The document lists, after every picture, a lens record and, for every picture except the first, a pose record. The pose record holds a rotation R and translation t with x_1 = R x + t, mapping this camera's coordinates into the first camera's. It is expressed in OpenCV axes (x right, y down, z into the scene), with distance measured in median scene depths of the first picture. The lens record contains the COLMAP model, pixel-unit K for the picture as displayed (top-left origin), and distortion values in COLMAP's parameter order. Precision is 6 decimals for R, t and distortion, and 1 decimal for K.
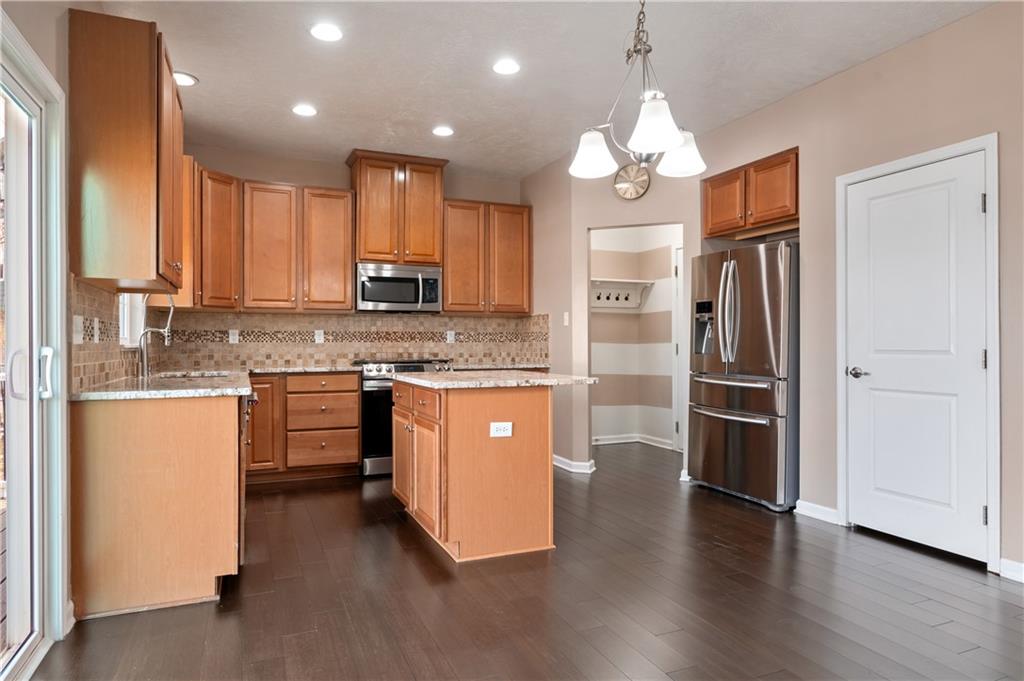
lens RADIAL K [[620.5, 0, 512.0], [0, 620.5, 340.5], [0, 0, 1]] dist [0.000960, 0.001358]
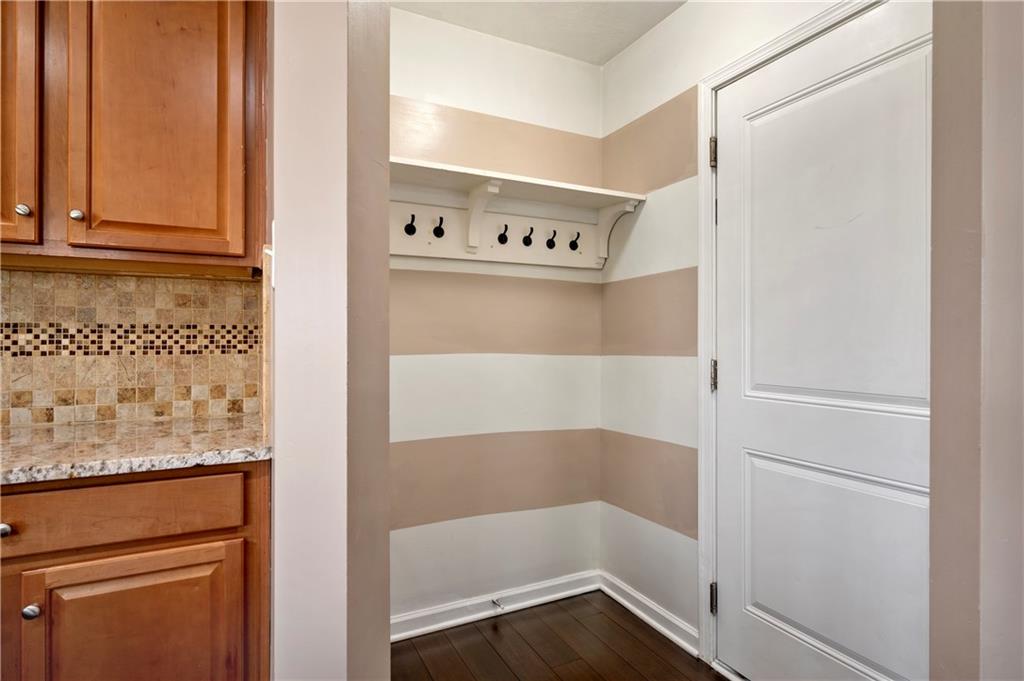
lens RADIAL K [[531.5, 0, 512.0], [0, 531.5, 340.5], [0, 0, 1]] dist [0.002014, 0.000367]
pose [[0.998252, 0.004122, 0.058957, 0.156388], [-0.004392, 0.999980, 0.004446, -0.007512], [-0.058937, -0.004697, 0.998251, 0.824950]]
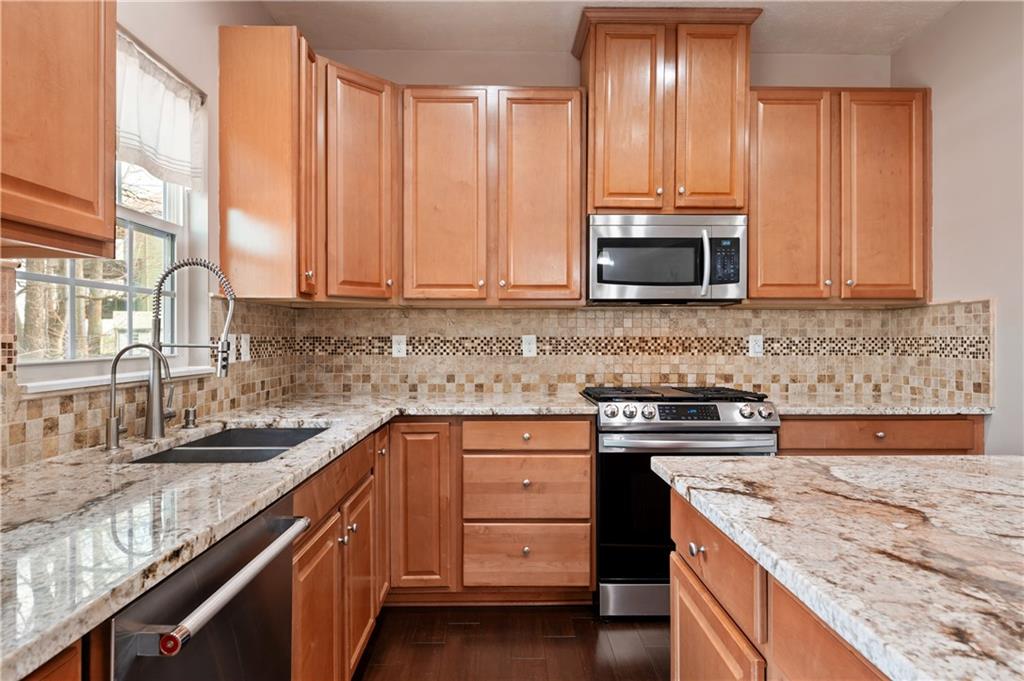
lens RADIAL K [[588.7, 0, 512.0], [0, 588.7, 340.5], [0, 0, 1]] dist [-0.004195, -0.000276]
pose [[0.922945, 0.003925, -0.384911, -0.109339], [-0.000135, 0.999951, 0.009873, -0.017596], [0.384931, -0.009060, 0.922901, 0.481093]]
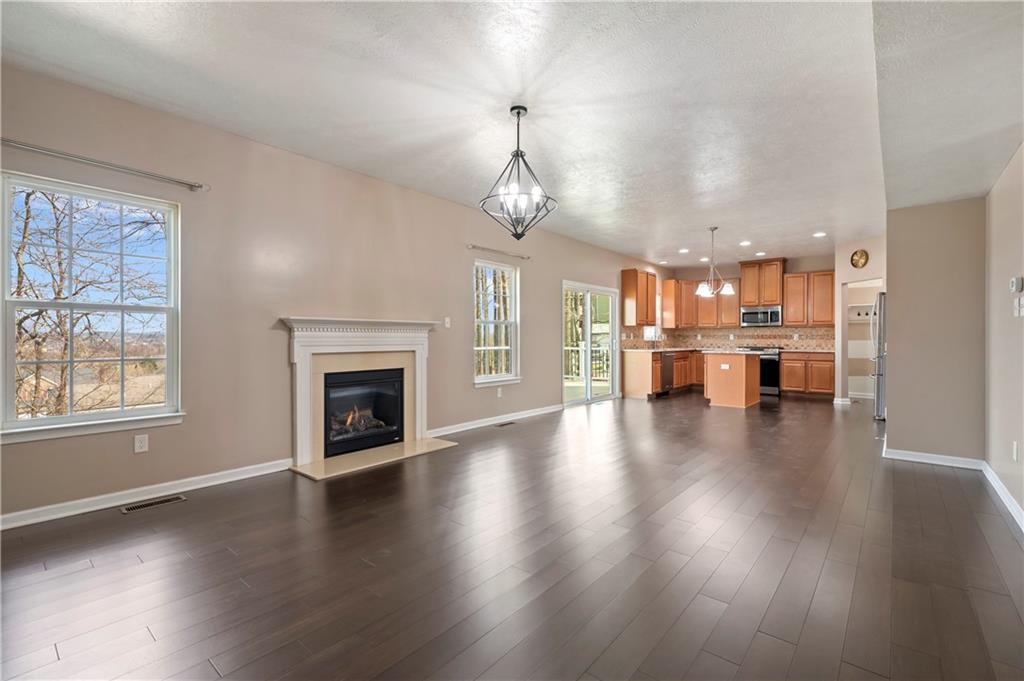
lens RADIAL K [[447.6, 0, 512.0], [0, 447.6, 340.5], [0, 0, 1]] dist [-0.001825, -0.000172]
pose [[0.444817, 0.006254, -0.895599, 0.932508], [0.000094, 0.999975, 0.007029, -0.005212], [0.895621, -0.003211, 0.444806, -0.604402]]
